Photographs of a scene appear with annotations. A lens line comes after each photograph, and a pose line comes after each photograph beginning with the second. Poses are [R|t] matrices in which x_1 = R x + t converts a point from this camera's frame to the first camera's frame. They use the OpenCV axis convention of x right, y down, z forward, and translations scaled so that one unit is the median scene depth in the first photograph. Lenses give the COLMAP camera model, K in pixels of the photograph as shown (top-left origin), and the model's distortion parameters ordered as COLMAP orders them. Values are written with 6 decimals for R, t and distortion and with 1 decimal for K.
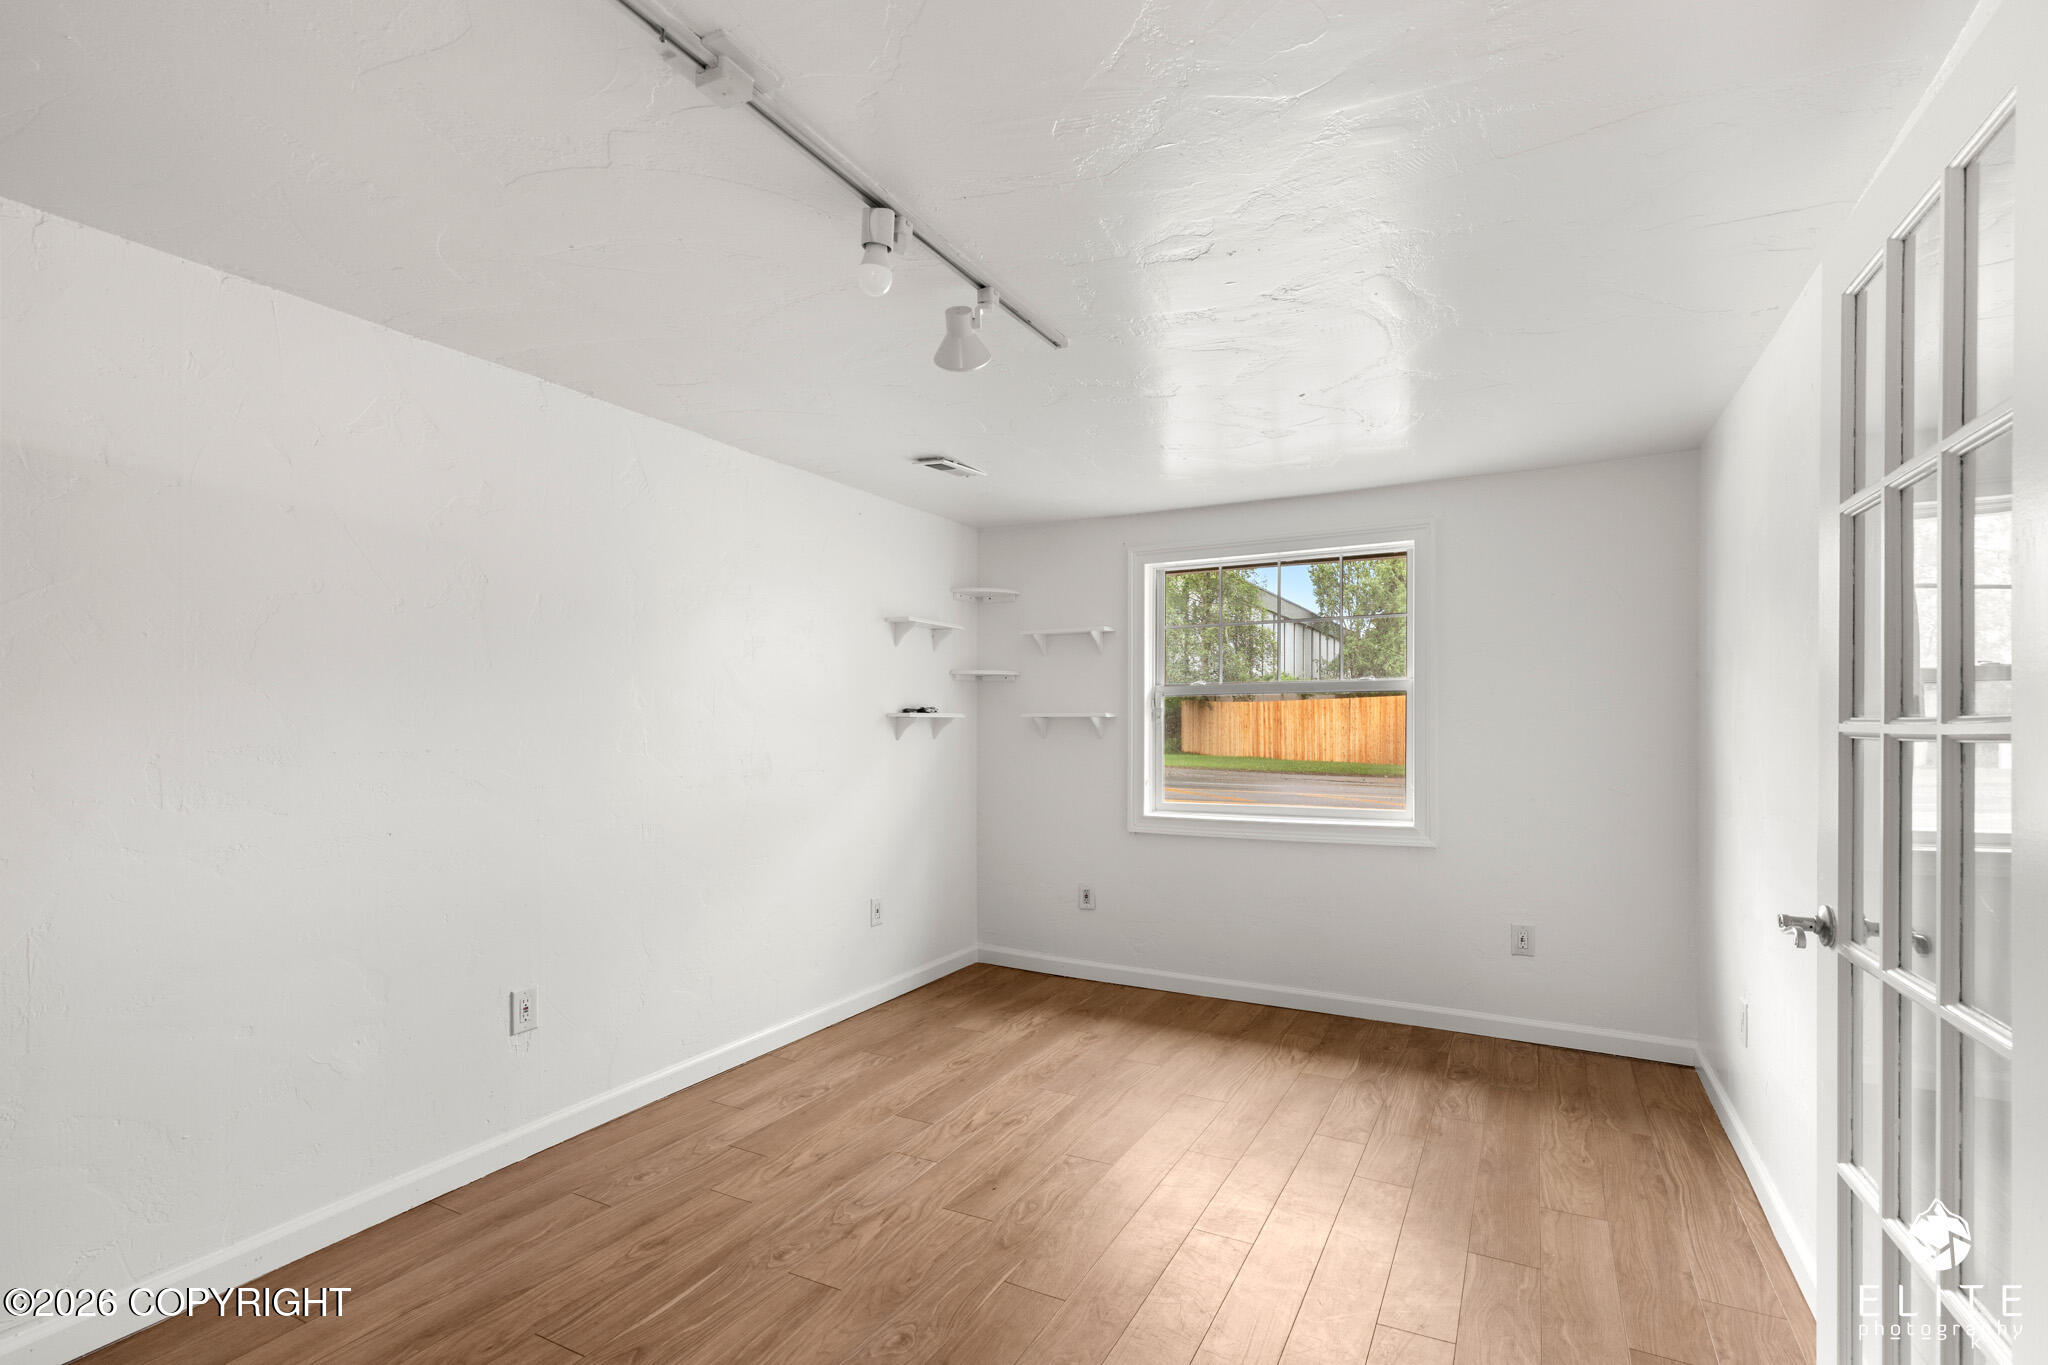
lens RADIAL K [[942.6, 0, 1057.8], [0, 942.6, 736.9], [0, 0, 1]] dist [0.011107, -0.002390]
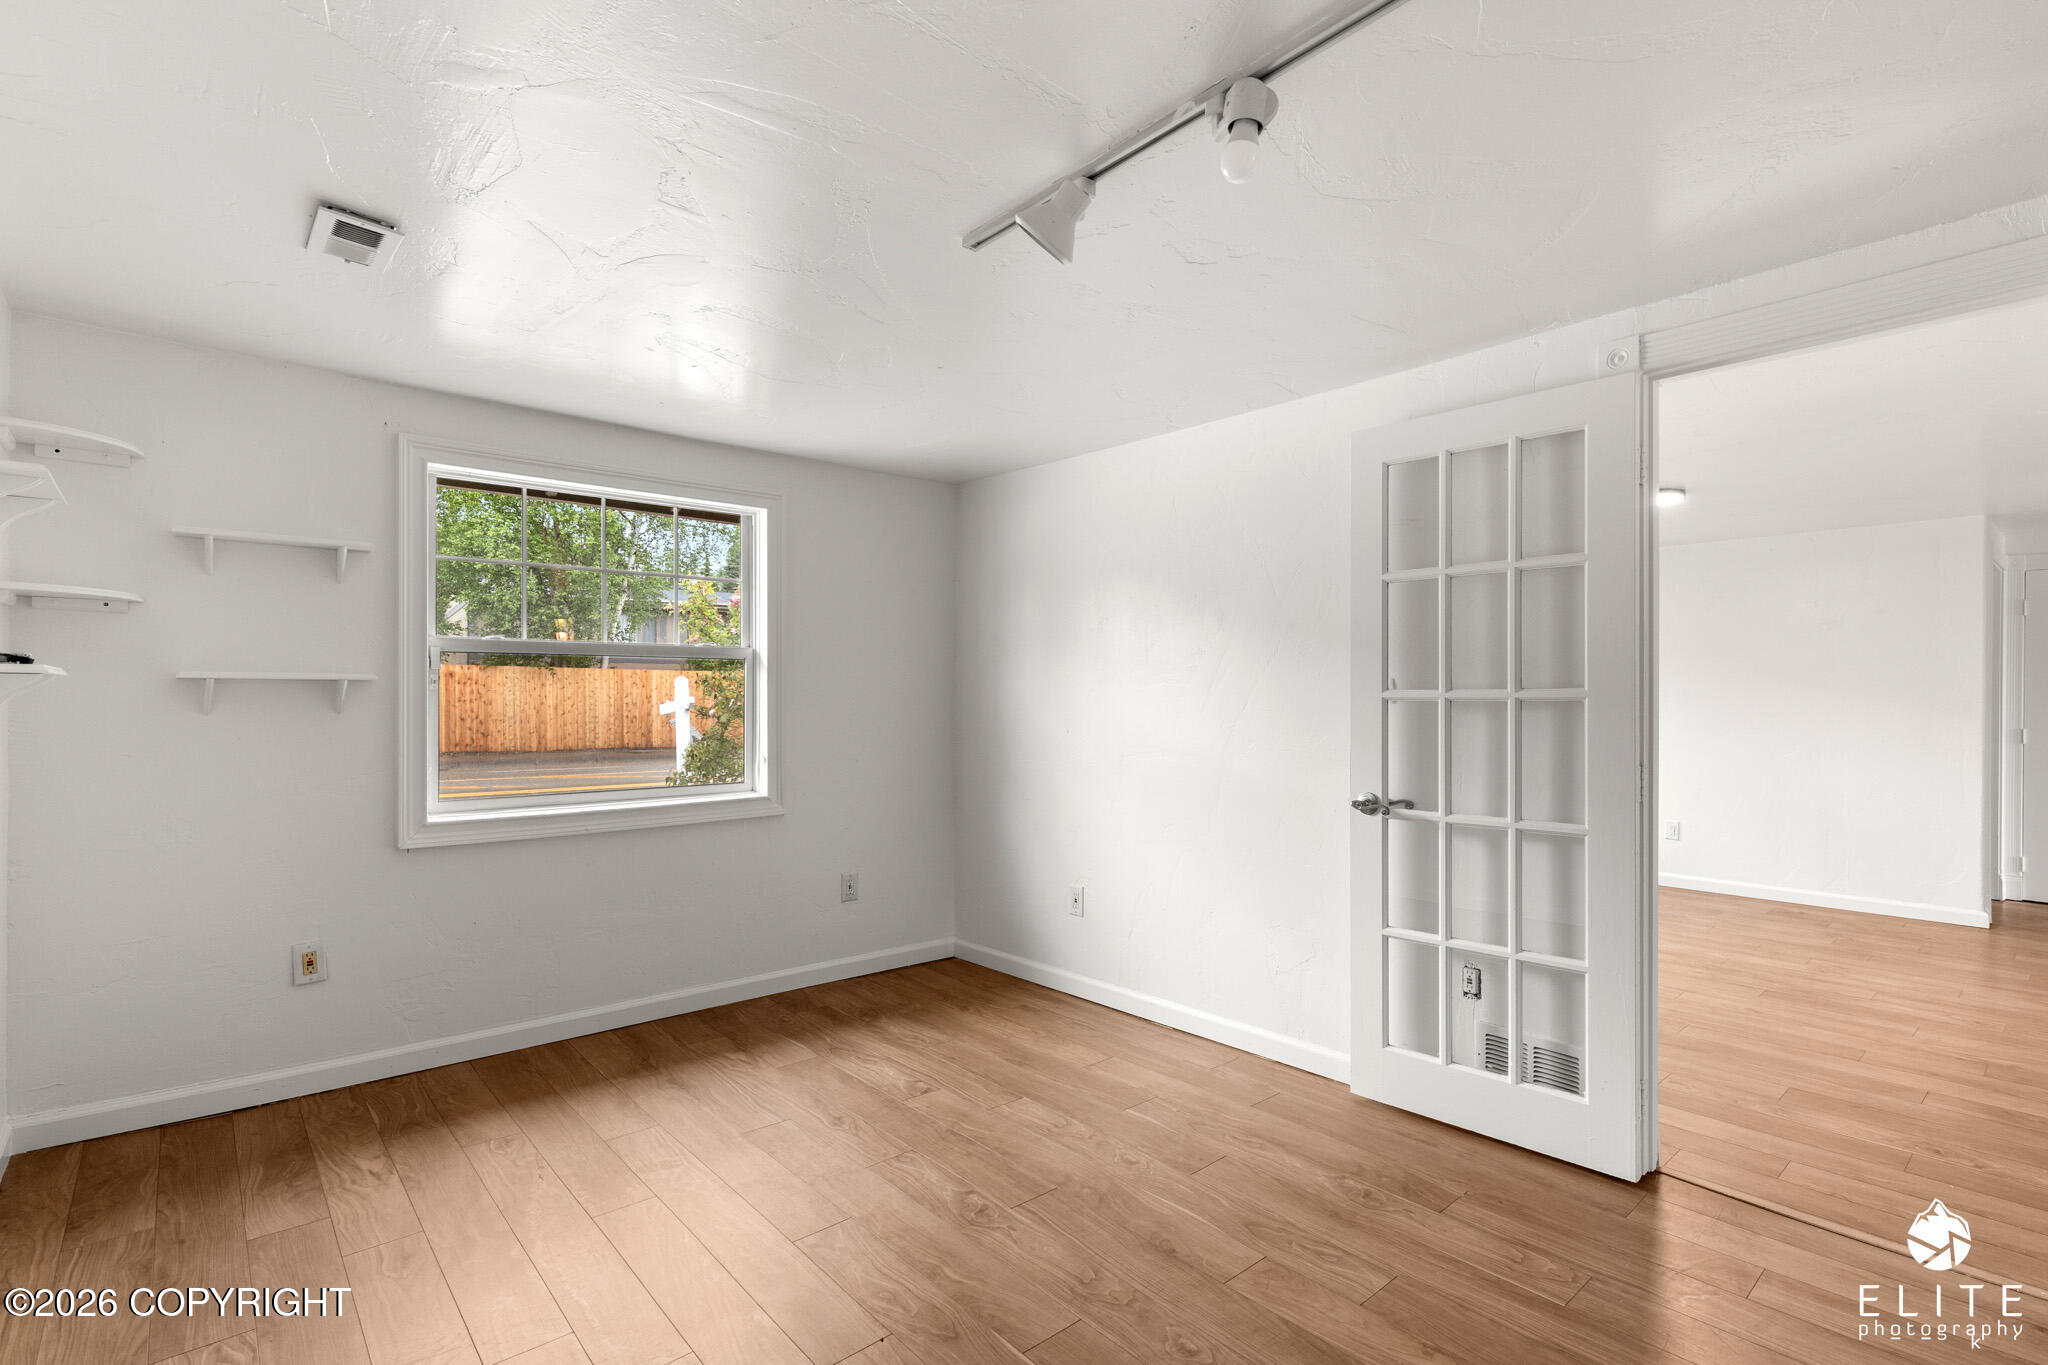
lens RADIAL K [[942.6, 0, 1031.9], [0, 942.6, 709.8], [0, 0, 1]] dist [0.011107, -0.002390]
pose [[0.376176, -0.009355, 0.926501, -0.446092], [0.010425, 0.999928, 0.005864, 0.000852], [-0.926490, 0.007453, 0.376246, 0.368431]]
